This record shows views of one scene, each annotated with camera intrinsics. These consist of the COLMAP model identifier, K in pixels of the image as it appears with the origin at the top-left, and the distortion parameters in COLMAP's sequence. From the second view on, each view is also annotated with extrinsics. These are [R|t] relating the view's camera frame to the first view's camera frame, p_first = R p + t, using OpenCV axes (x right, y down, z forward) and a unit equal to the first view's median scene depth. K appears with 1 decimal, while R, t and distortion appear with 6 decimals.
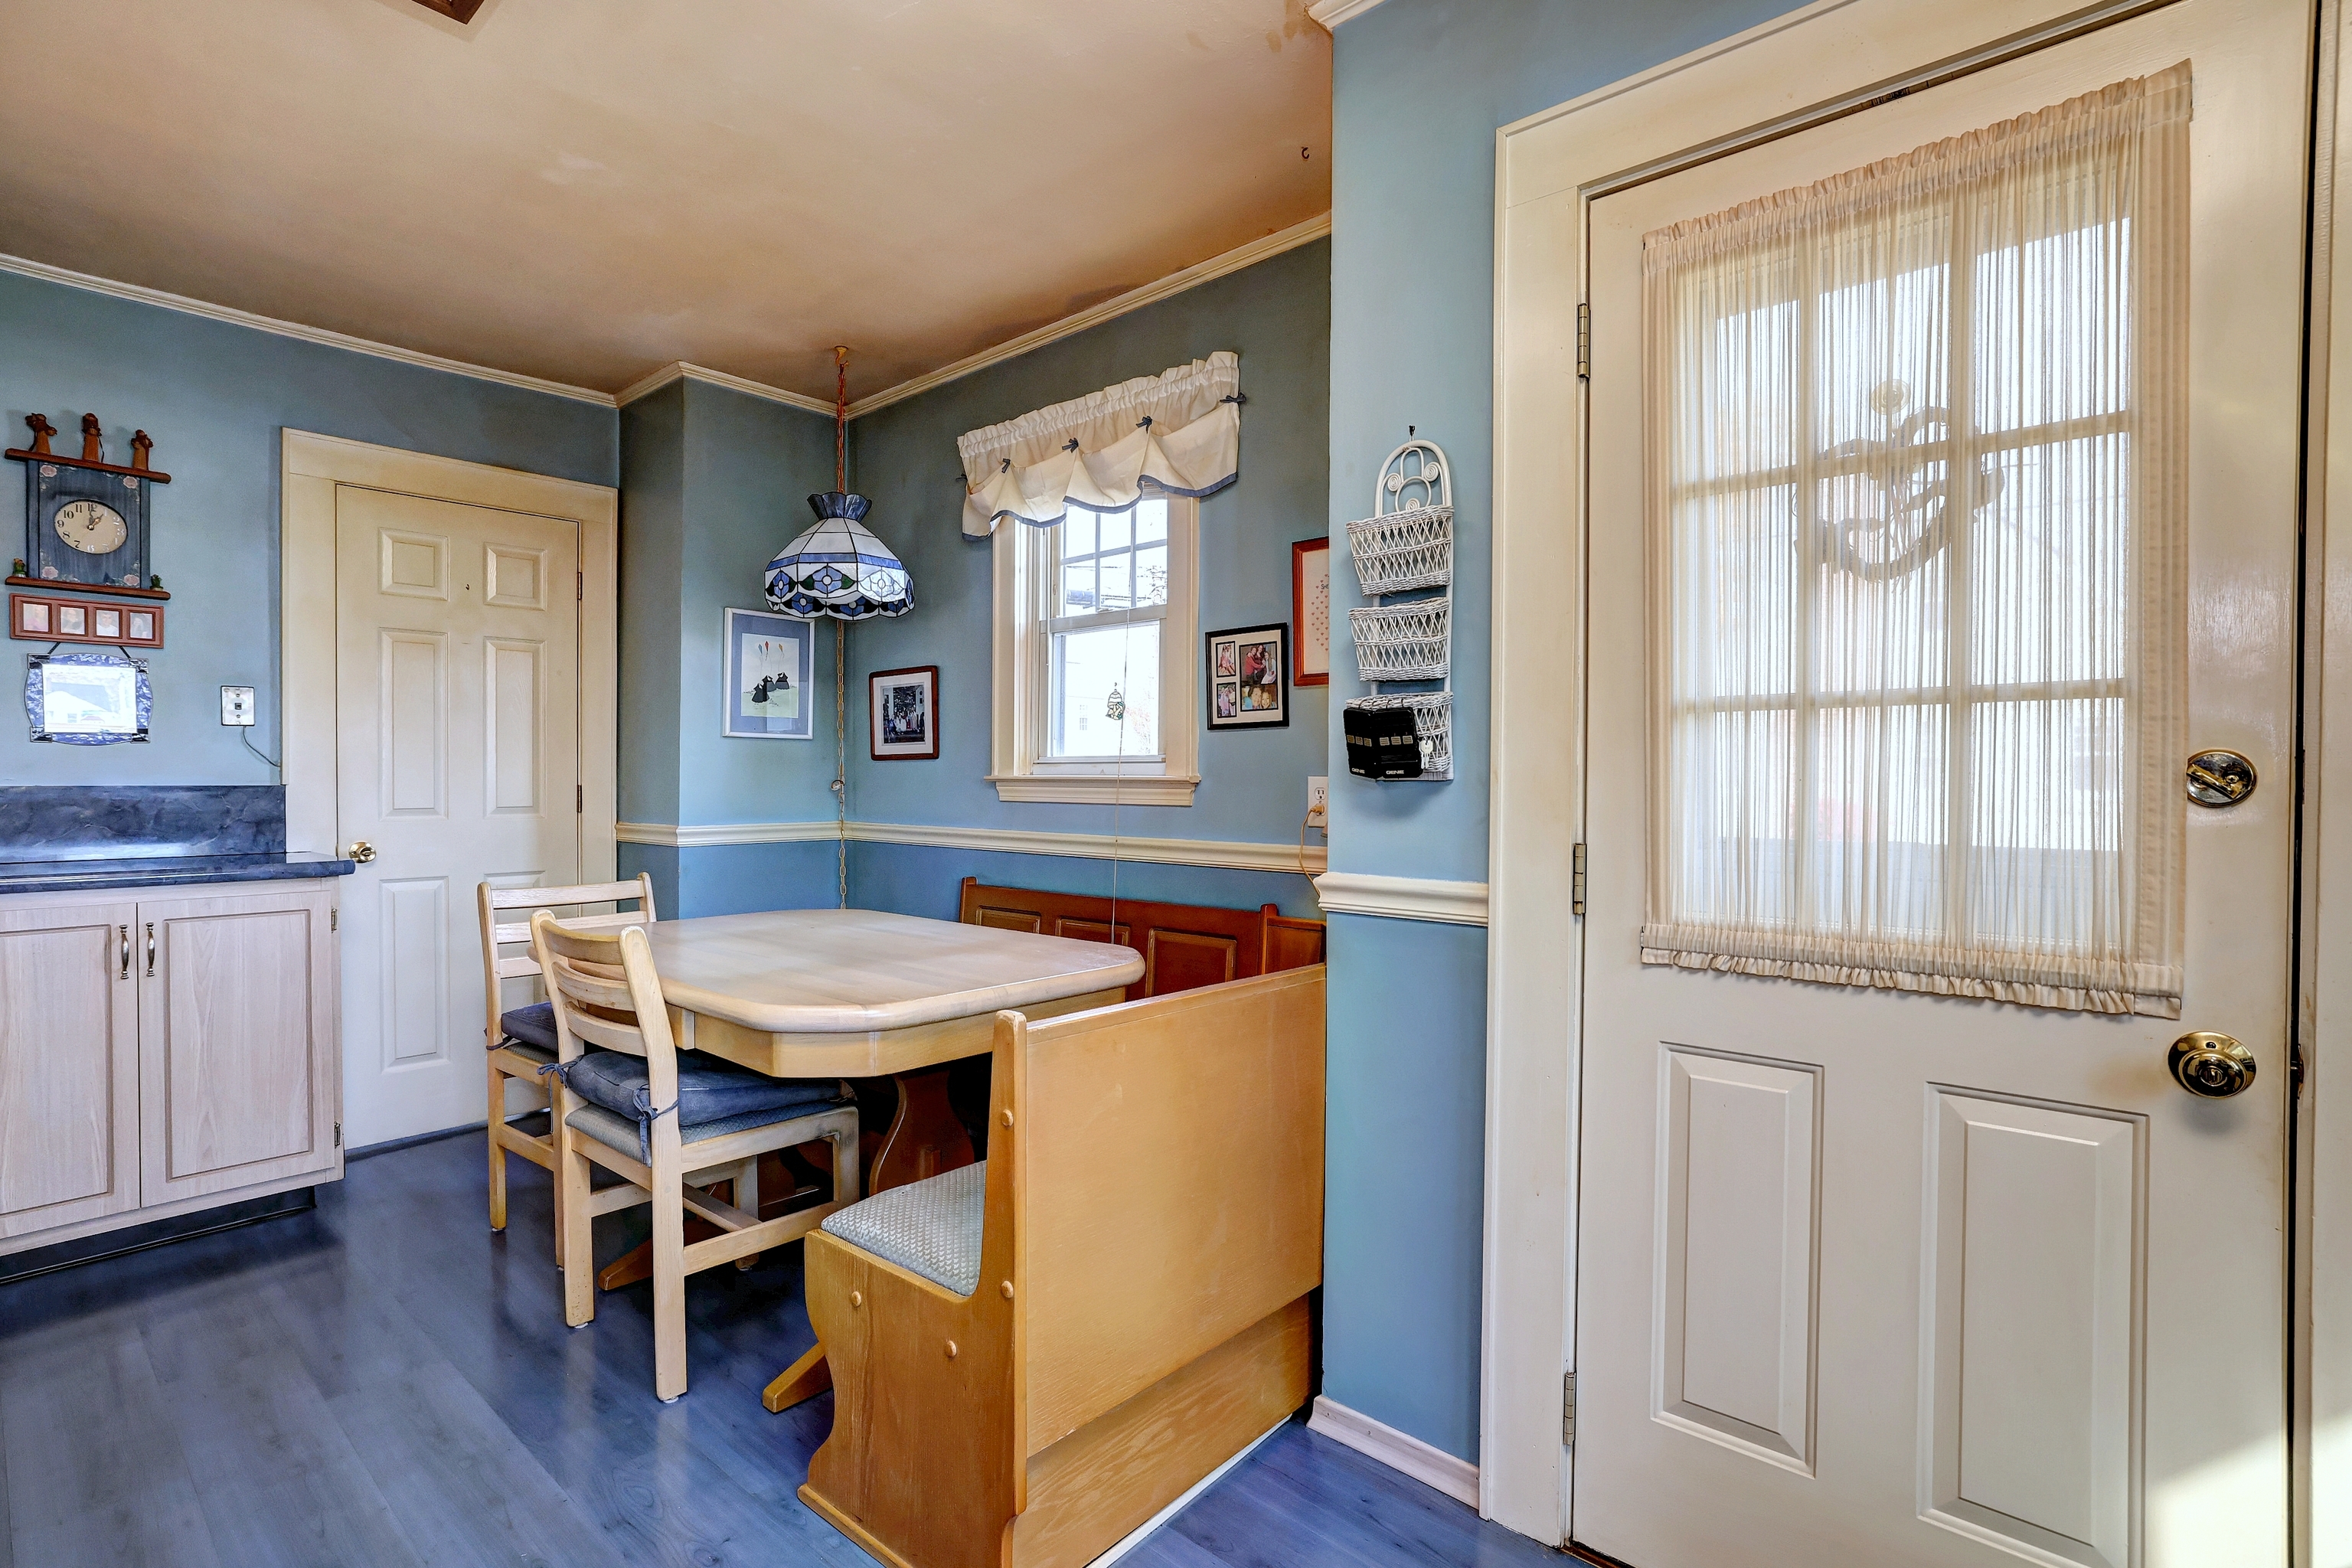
lens RADIAL K [[1136.6, 0, 1176.0], [0, 1136.6, 784.0], [0, 0, 1]] dist [0.028158, 0.000107]
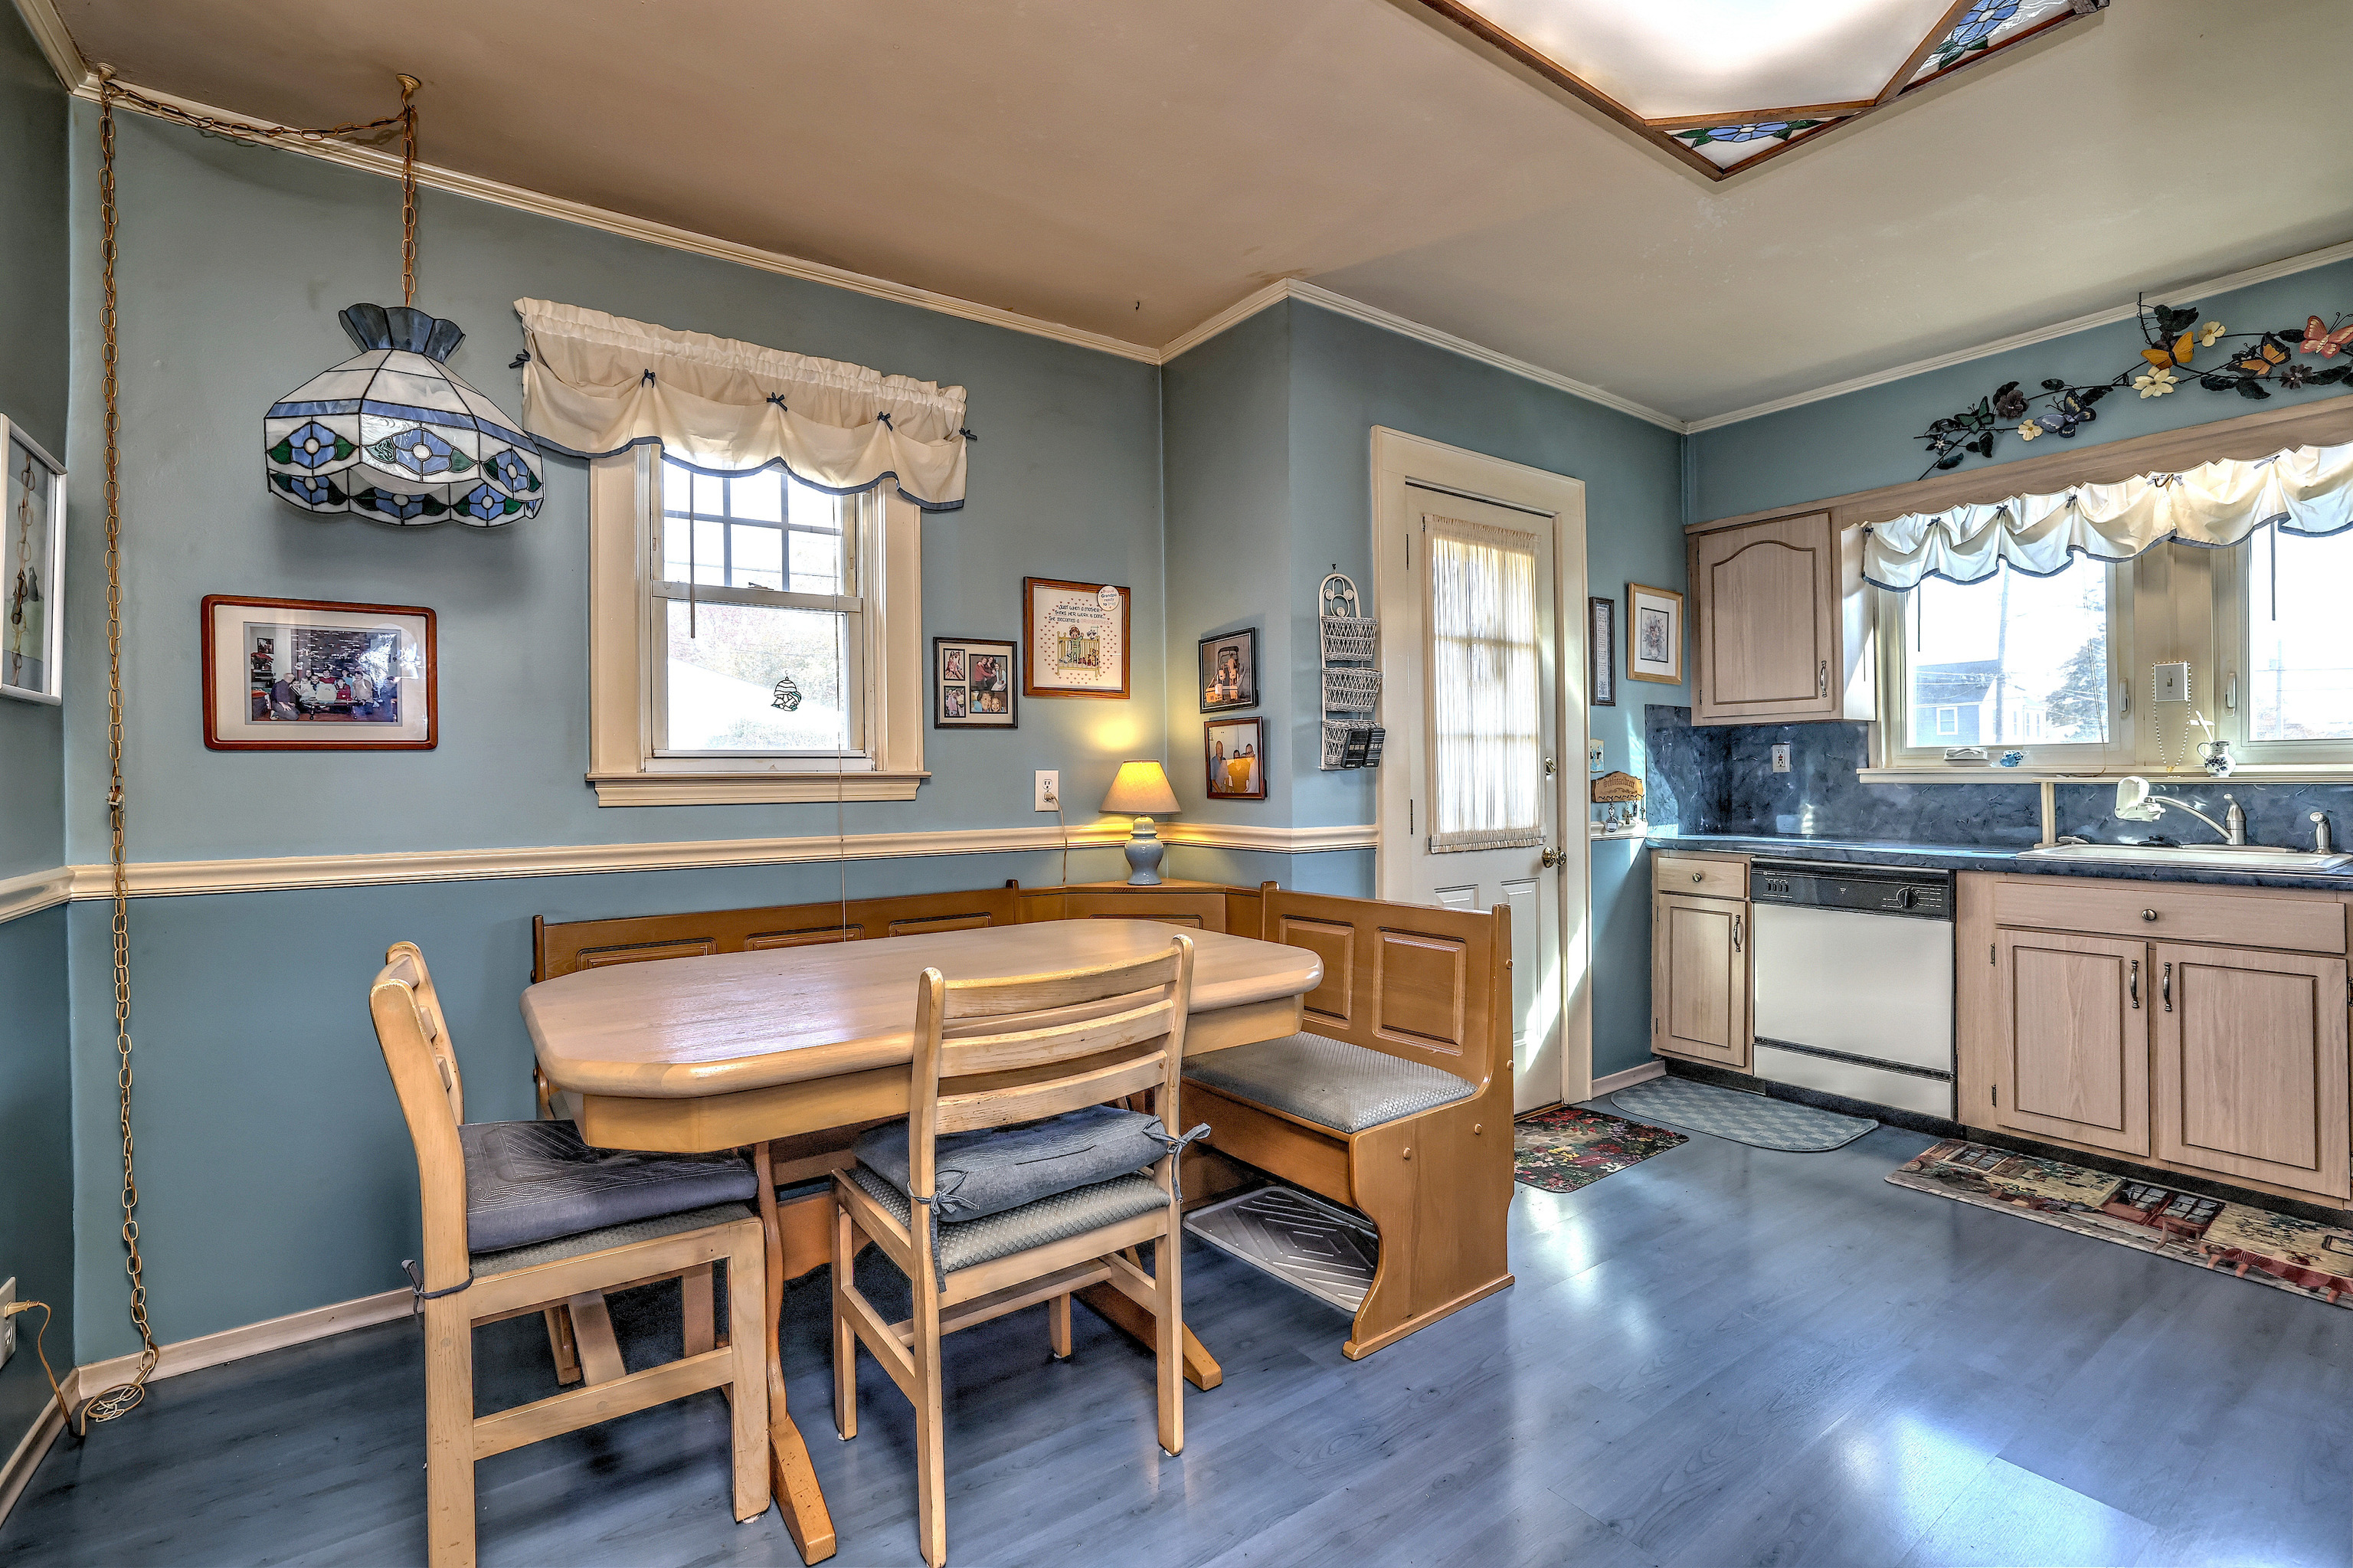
lens RADIAL K [[1067.1, 0, 1176.5], [0, 1067.1, 784.0], [0, 0, 1]] dist [-0.026321, 0.014630]
pose [[0.231486, -0.014378, 0.972732, -0.901127], [0.016034, 0.999811, 0.010962, -0.001969], [-0.972706, 0.013059, 0.231673, 0.547248]]
